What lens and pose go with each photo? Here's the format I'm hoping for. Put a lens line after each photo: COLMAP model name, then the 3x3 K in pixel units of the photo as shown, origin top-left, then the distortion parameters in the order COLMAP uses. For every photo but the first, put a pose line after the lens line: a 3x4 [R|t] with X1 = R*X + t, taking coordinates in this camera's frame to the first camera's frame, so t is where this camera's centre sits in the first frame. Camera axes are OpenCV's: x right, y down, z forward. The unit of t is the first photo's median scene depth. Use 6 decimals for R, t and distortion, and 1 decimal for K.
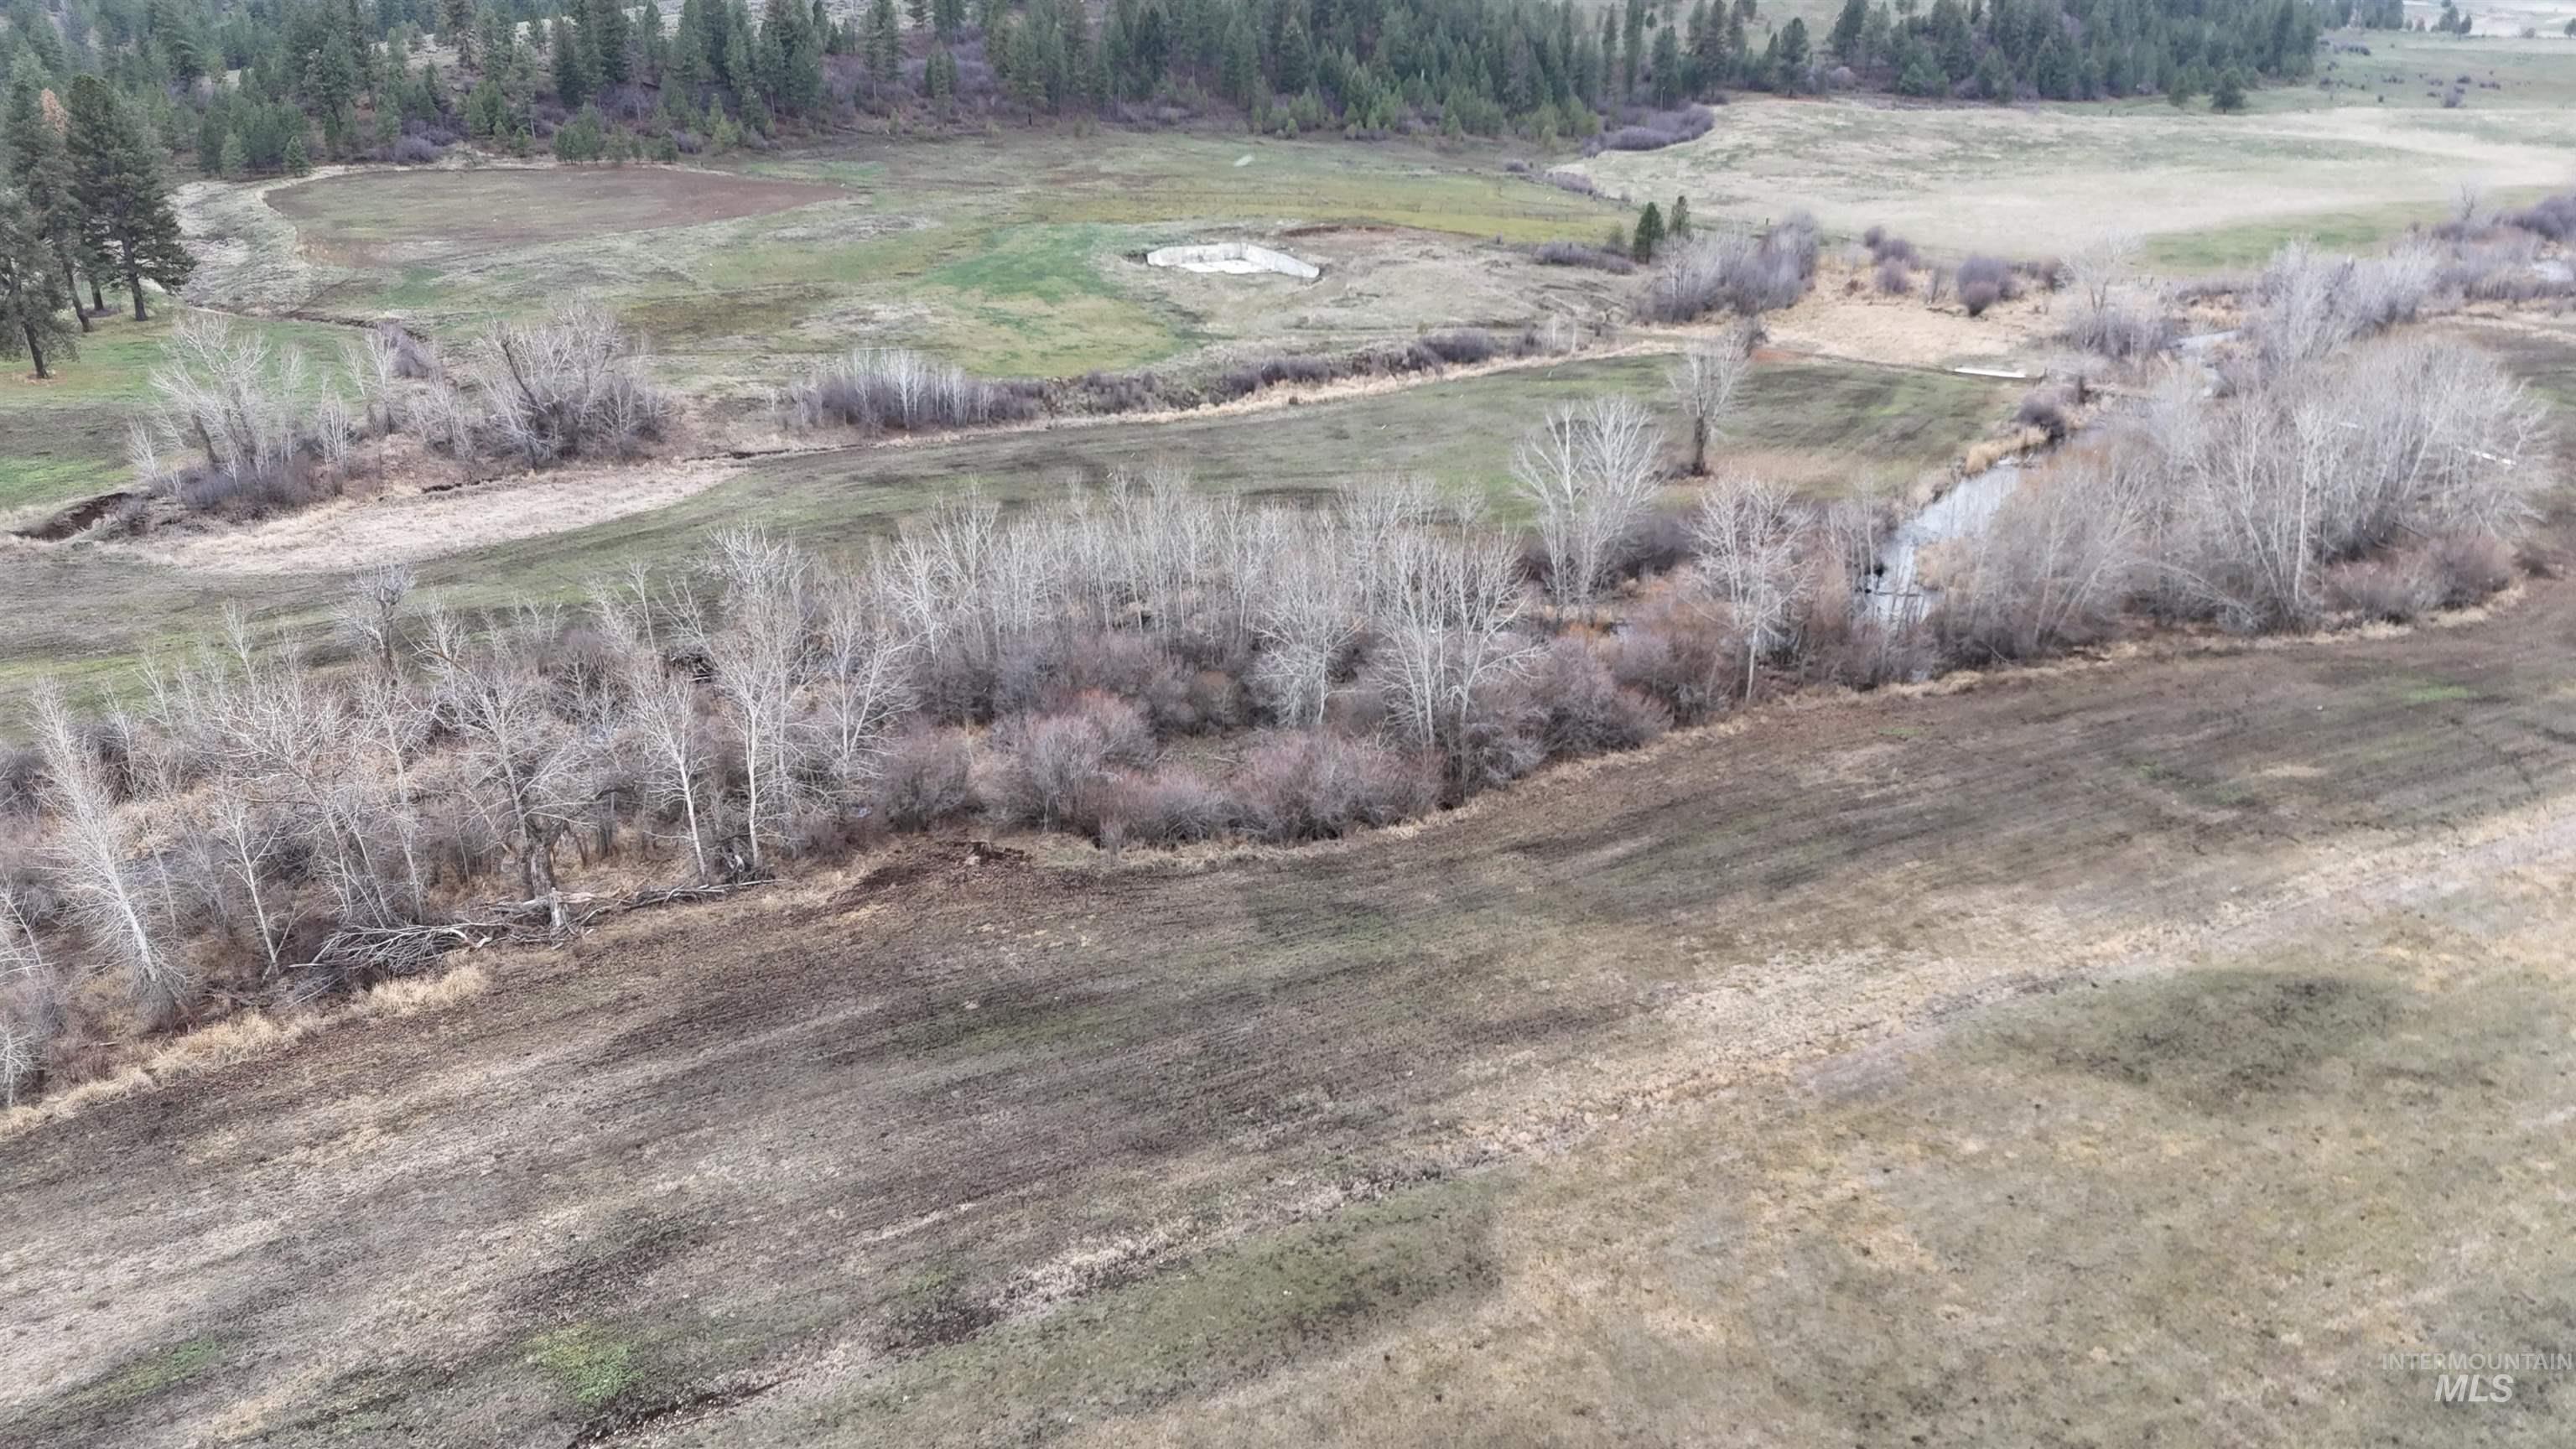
lens RADIAL K [[1896.8, 0, 1293.1], [0, 1896.8, 713.0], [0, 0, 1]] dist [0.065825, -0.051167]
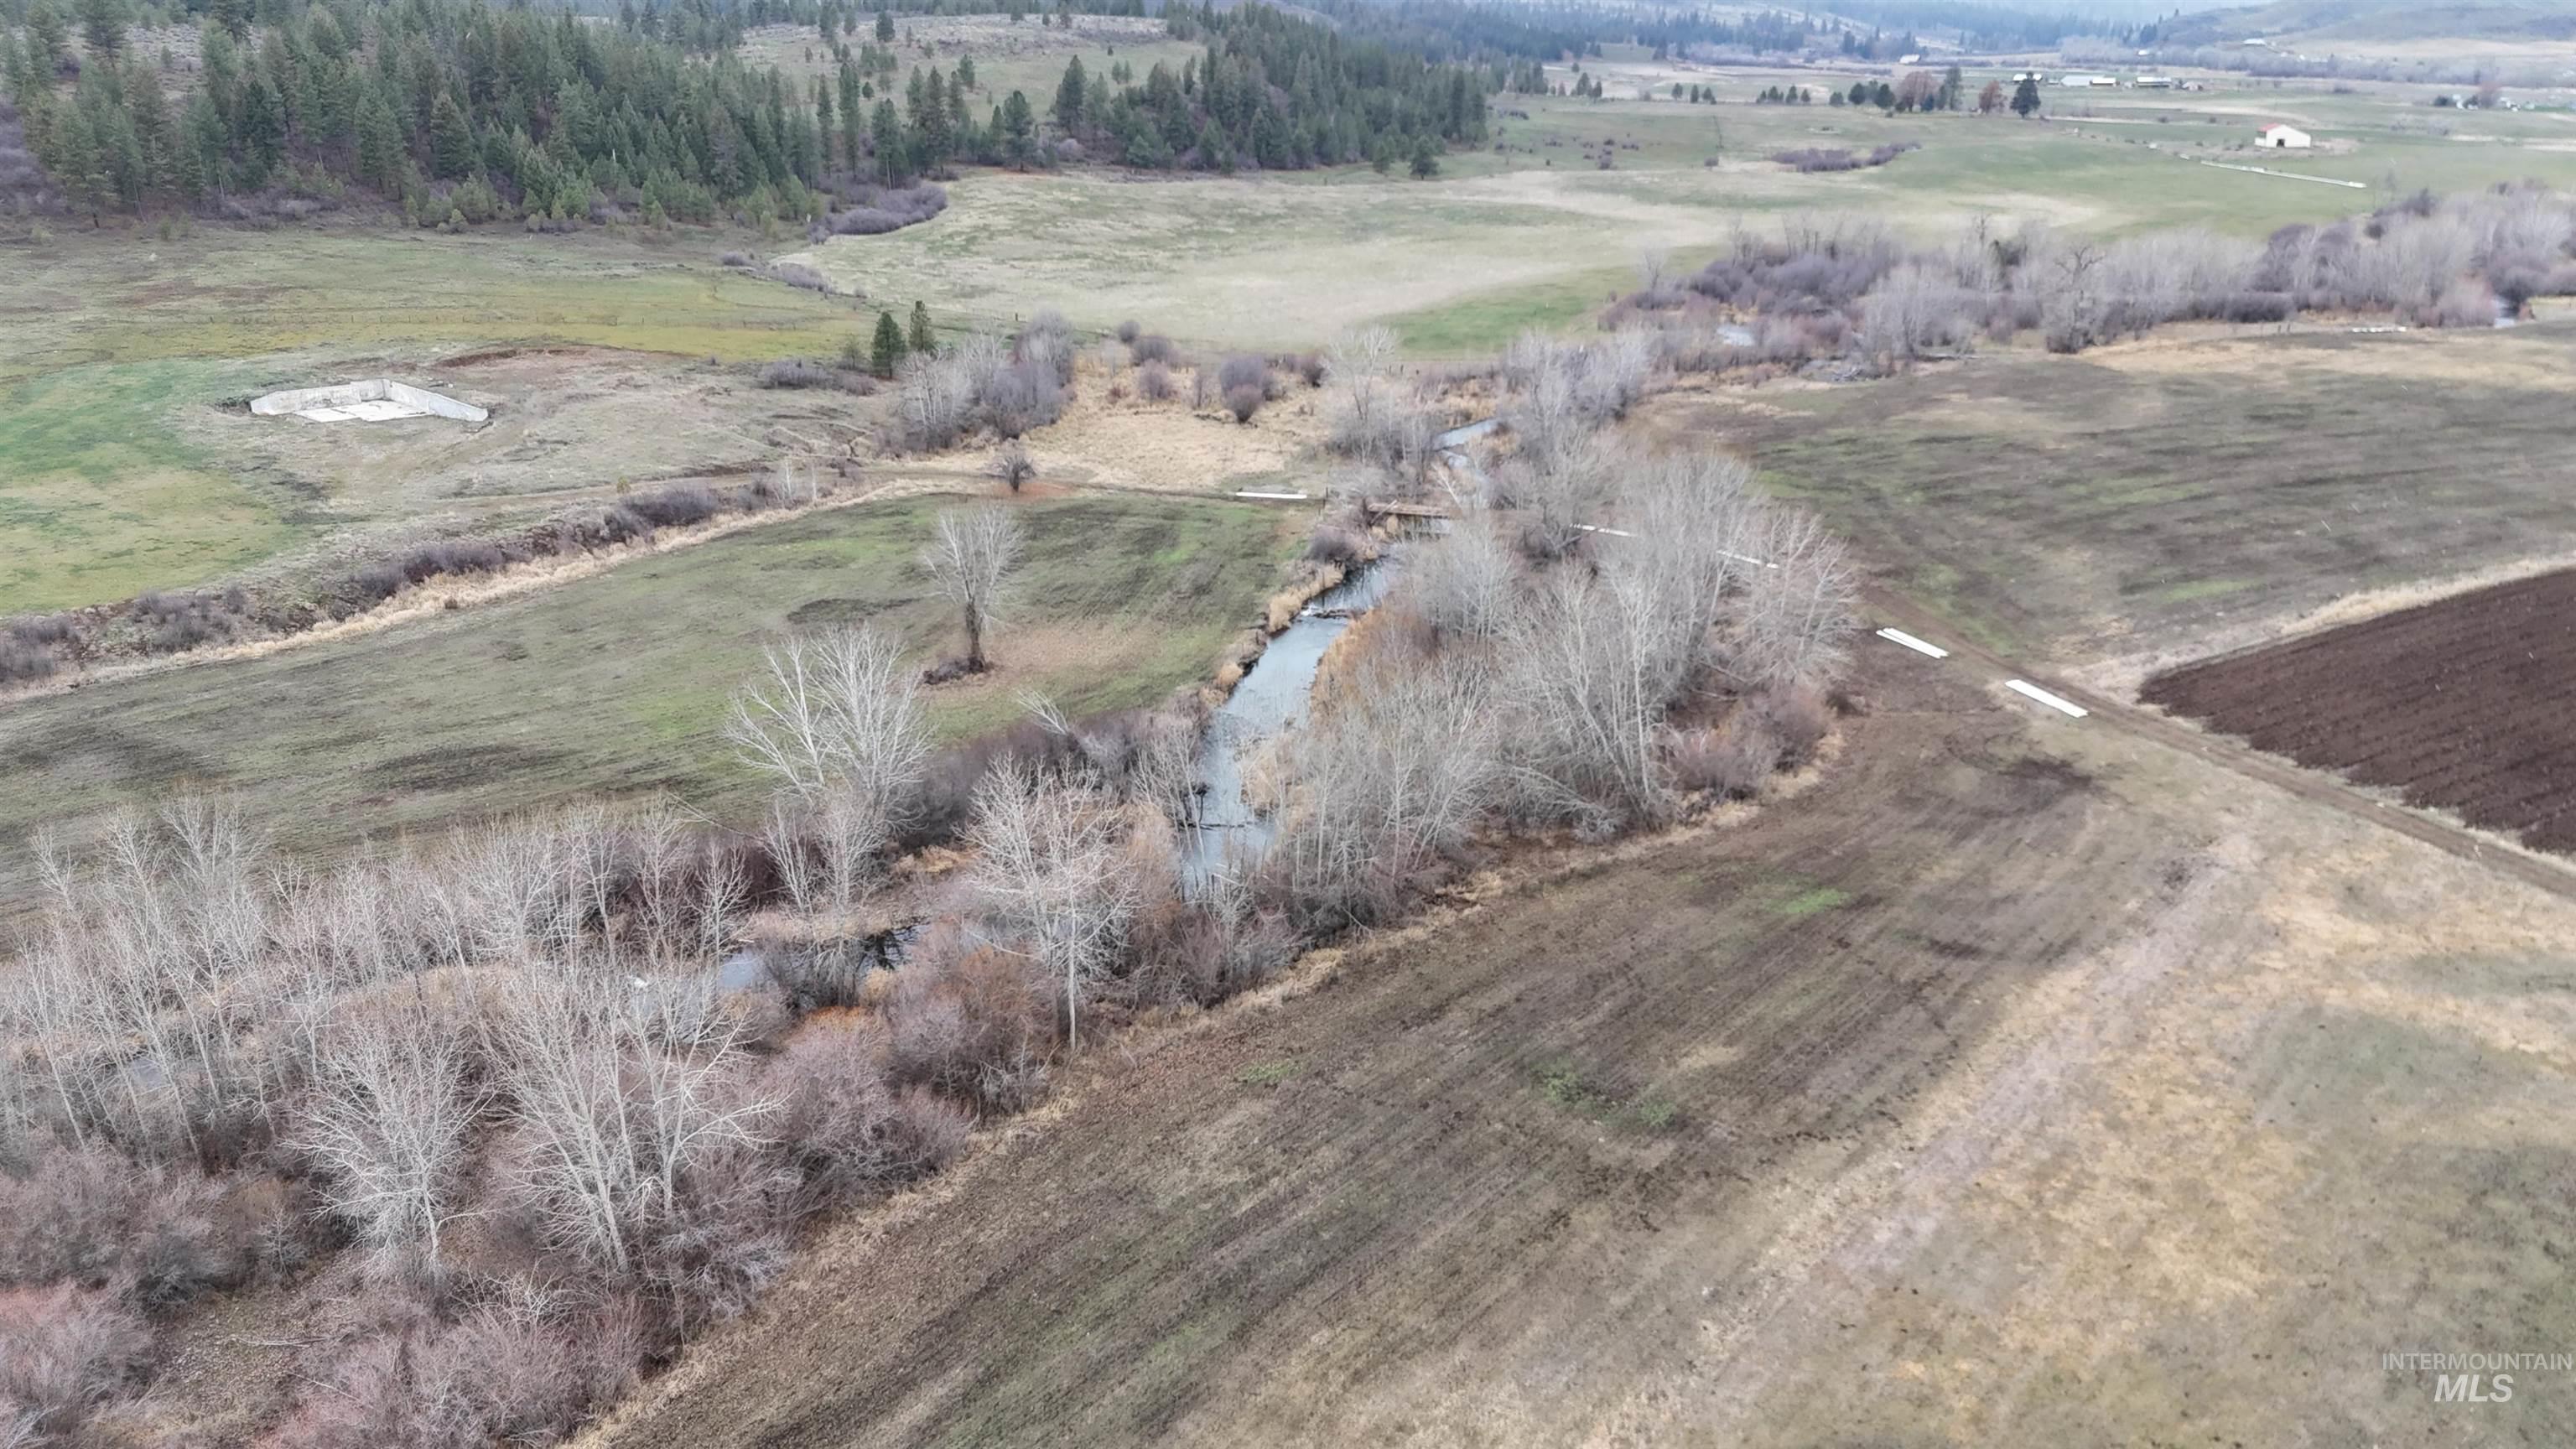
lens RADIAL K [[1896.8, 0, 1289.1], [0, 1896.8, 707.9], [0, 0, 1]] dist [0.065825, -0.051167]
pose [[0.930124, -0.121527, 0.346555, 0.038007], [0.130930, 0.991384, -0.003757, -0.067021], [-0.343113, 0.048869, 0.938022, 0.131164]]
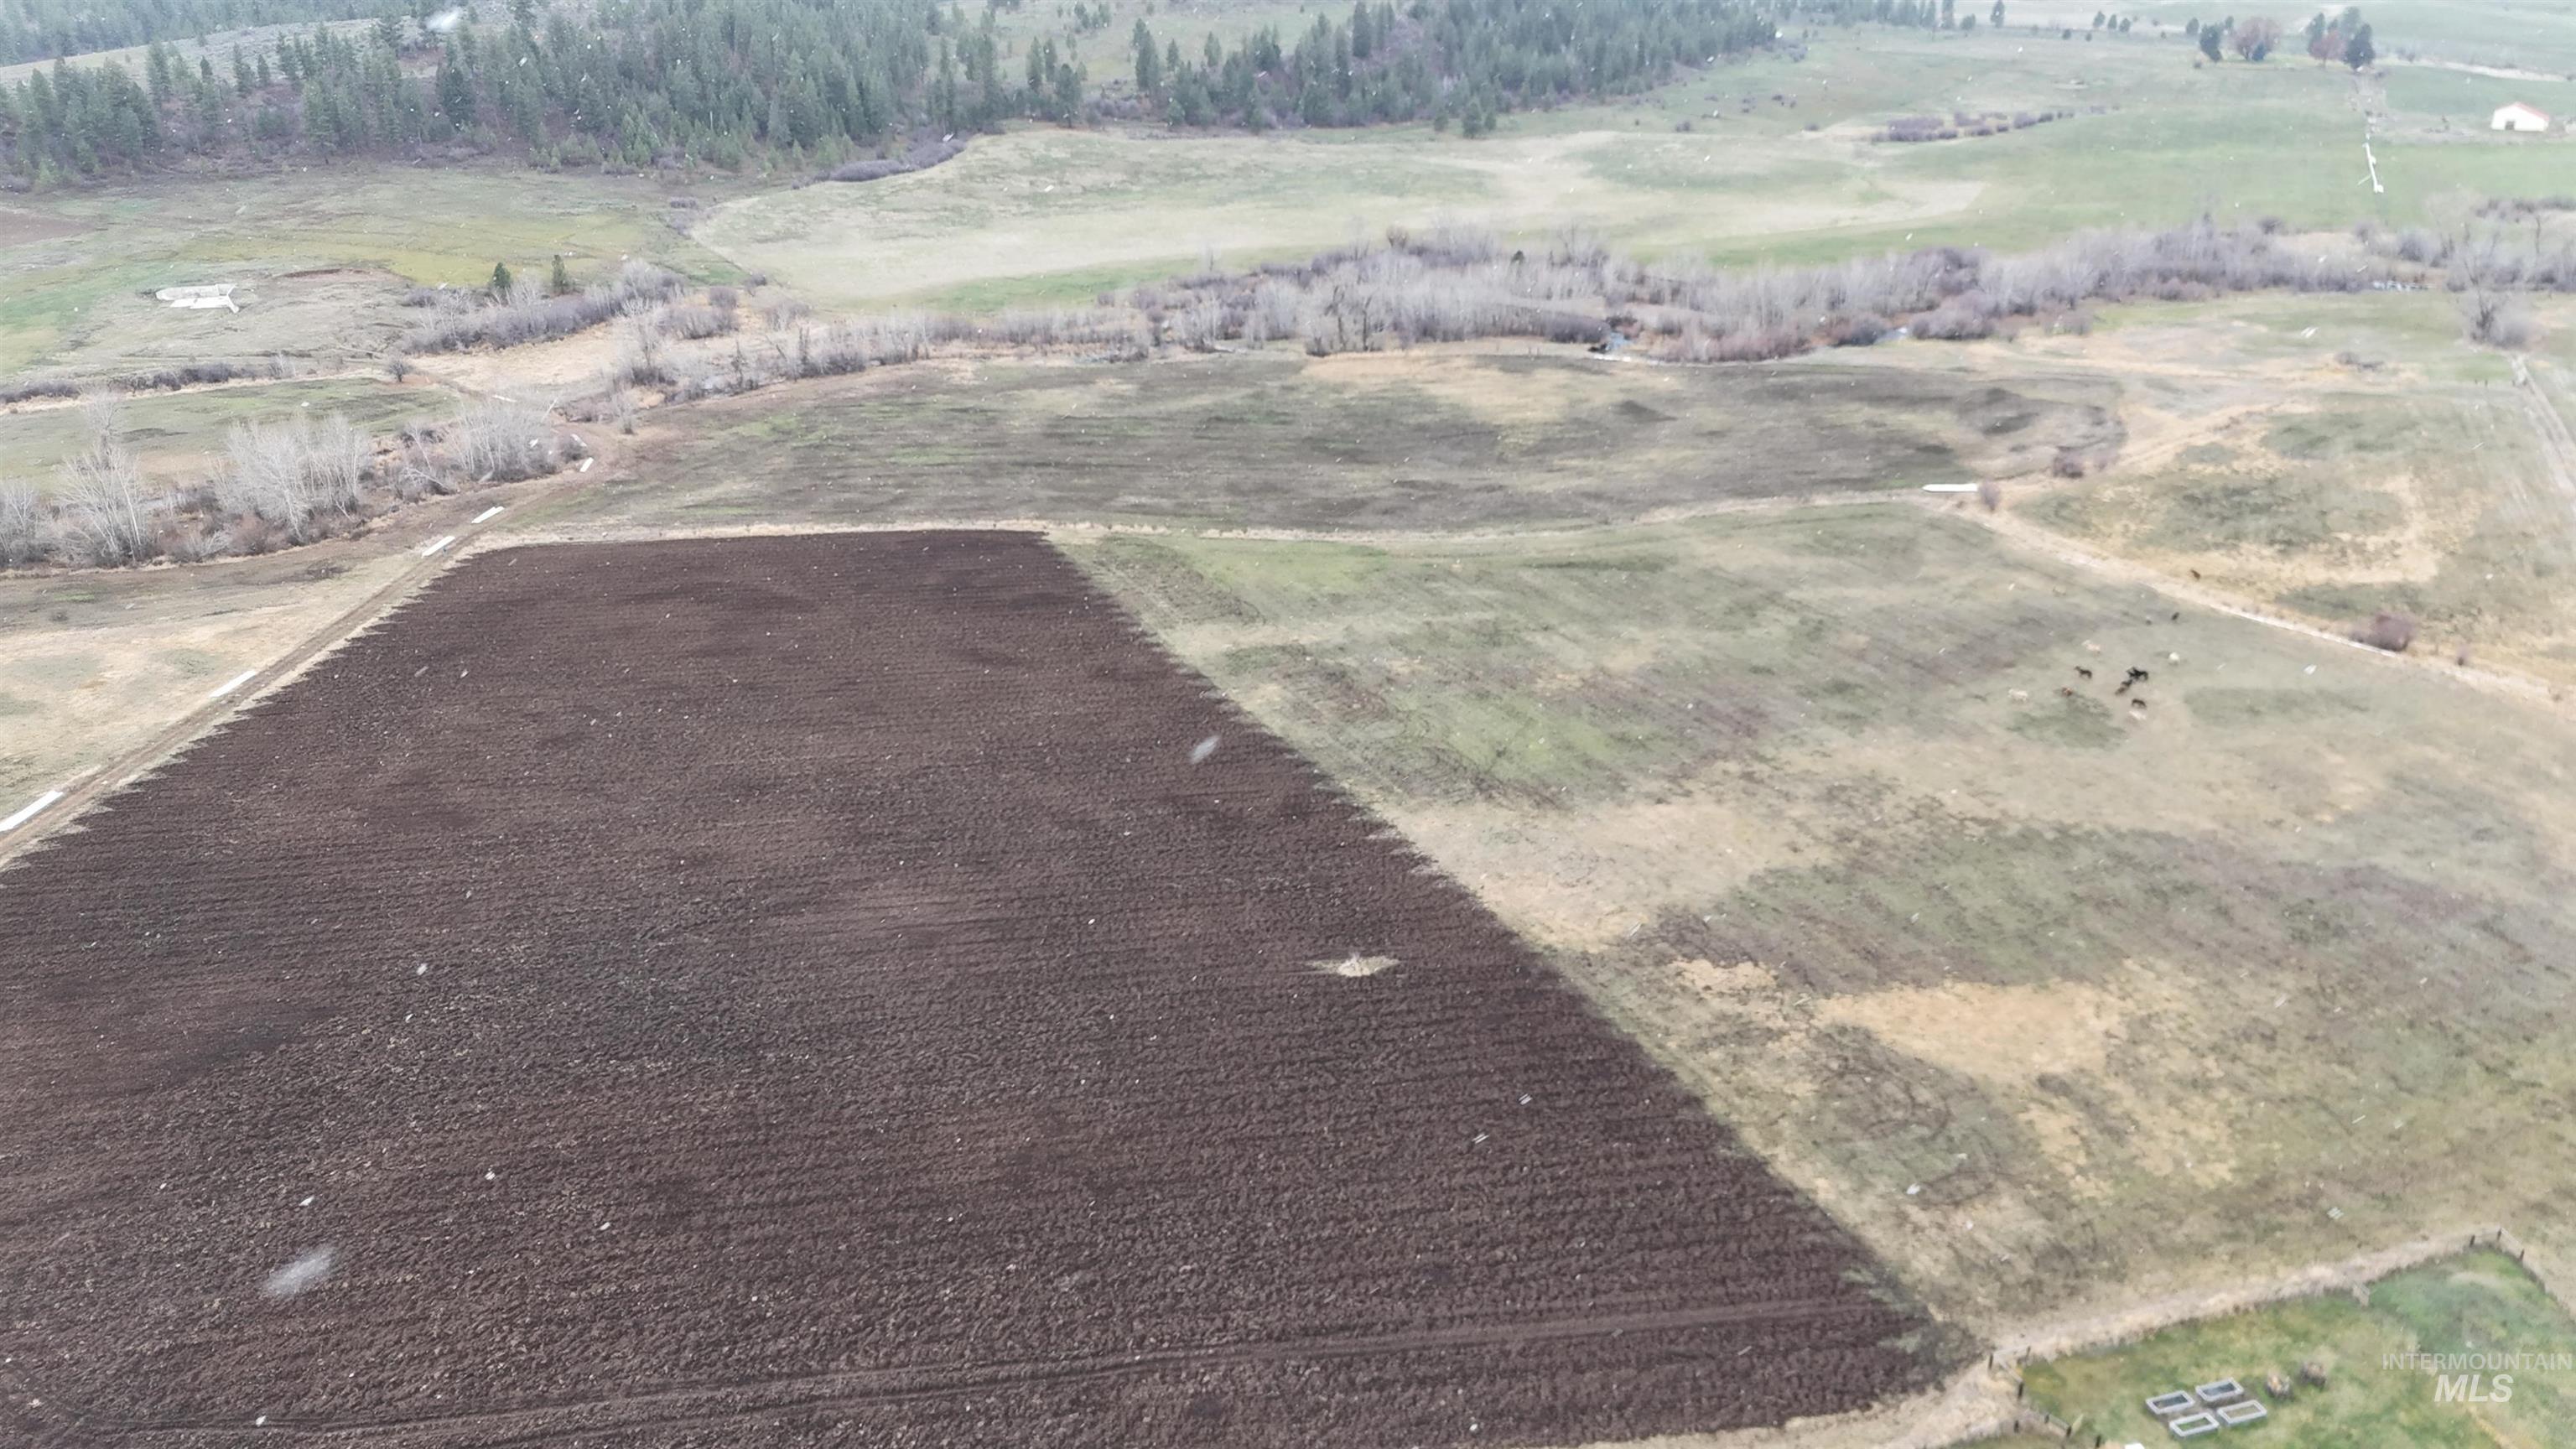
lens RADIAL K [[1896.8, 0, 1278.2], [0, 1896.8, 728.5], [0, 0, 1]] dist [0.065825, -0.051167]
pose [[0.997778, 0.020219, -0.063492, 1.030455], [-0.017274, 0.998764, 0.046606, 0.004208], [0.064356, -0.045406, 0.996893, -0.481208]]
